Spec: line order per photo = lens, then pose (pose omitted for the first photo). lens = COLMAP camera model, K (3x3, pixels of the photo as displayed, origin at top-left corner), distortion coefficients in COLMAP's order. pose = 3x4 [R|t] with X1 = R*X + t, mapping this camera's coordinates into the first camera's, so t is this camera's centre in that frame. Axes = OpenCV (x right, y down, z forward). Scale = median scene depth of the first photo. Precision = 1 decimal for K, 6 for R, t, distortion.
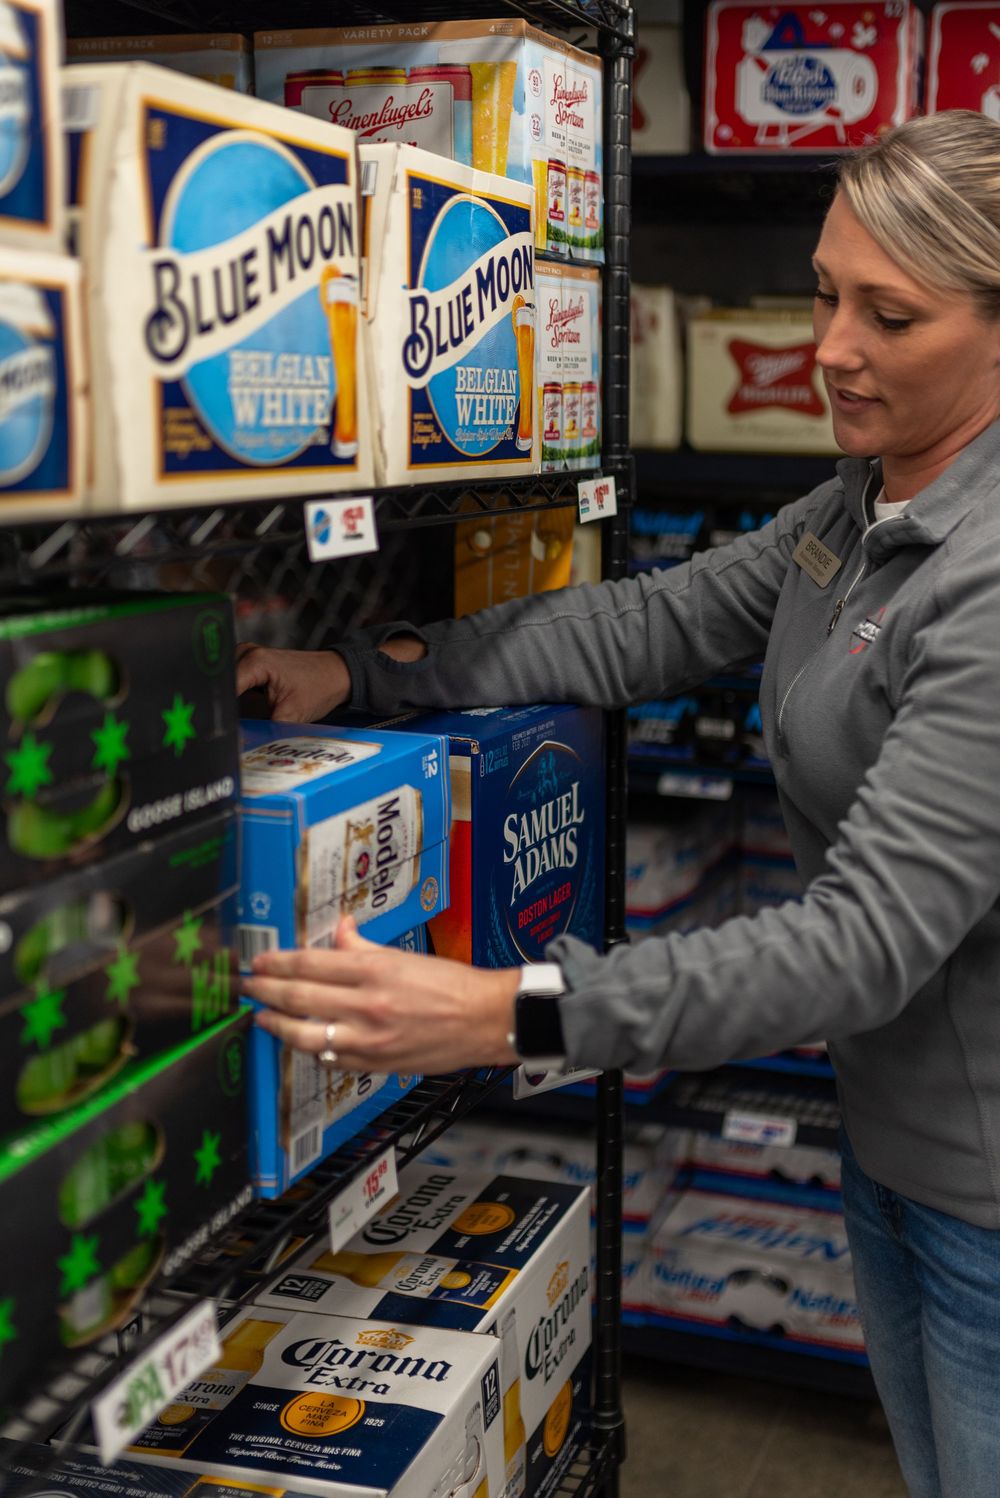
lens RADIAL K [[1558.4, 0, 500.0], [0, 1558.4, 749.0], [0, 0, 1]] dist [0.000702, -0.002473]
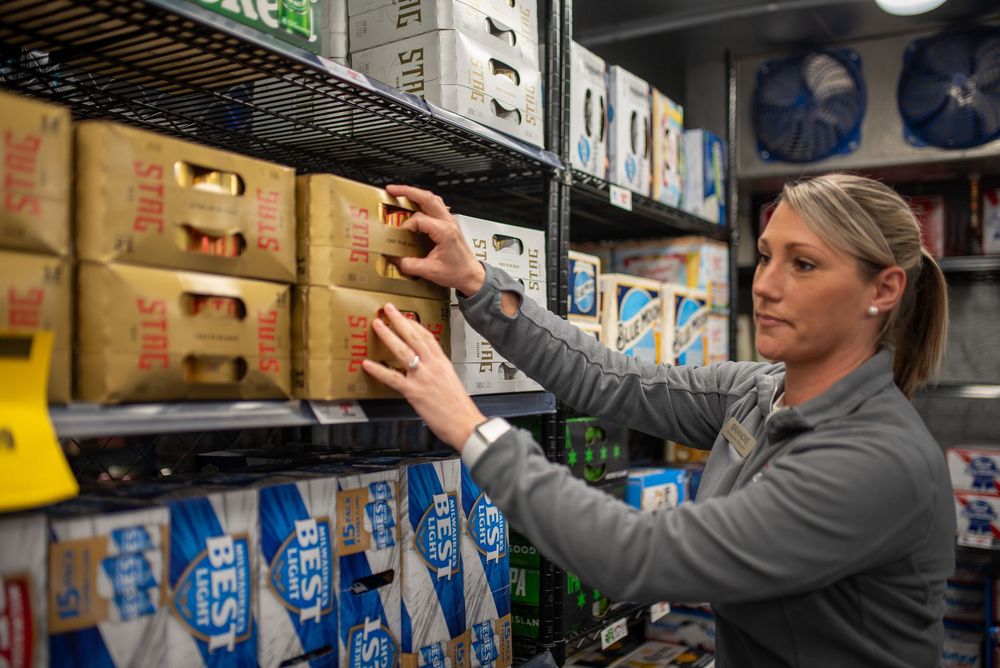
lens RADIAL K [[1040.3, 0, 500.0], [0, 1040.3, 334.0], [0, 0, 1]] dist [0.000702, -0.002473]
pose [[0.992984, 0.005865, -0.118105, -0.160720], [-0.034722, 0.969205, -0.243794, 0.256011], [0.113038, 0.246184, 0.962609, -1.109816]]
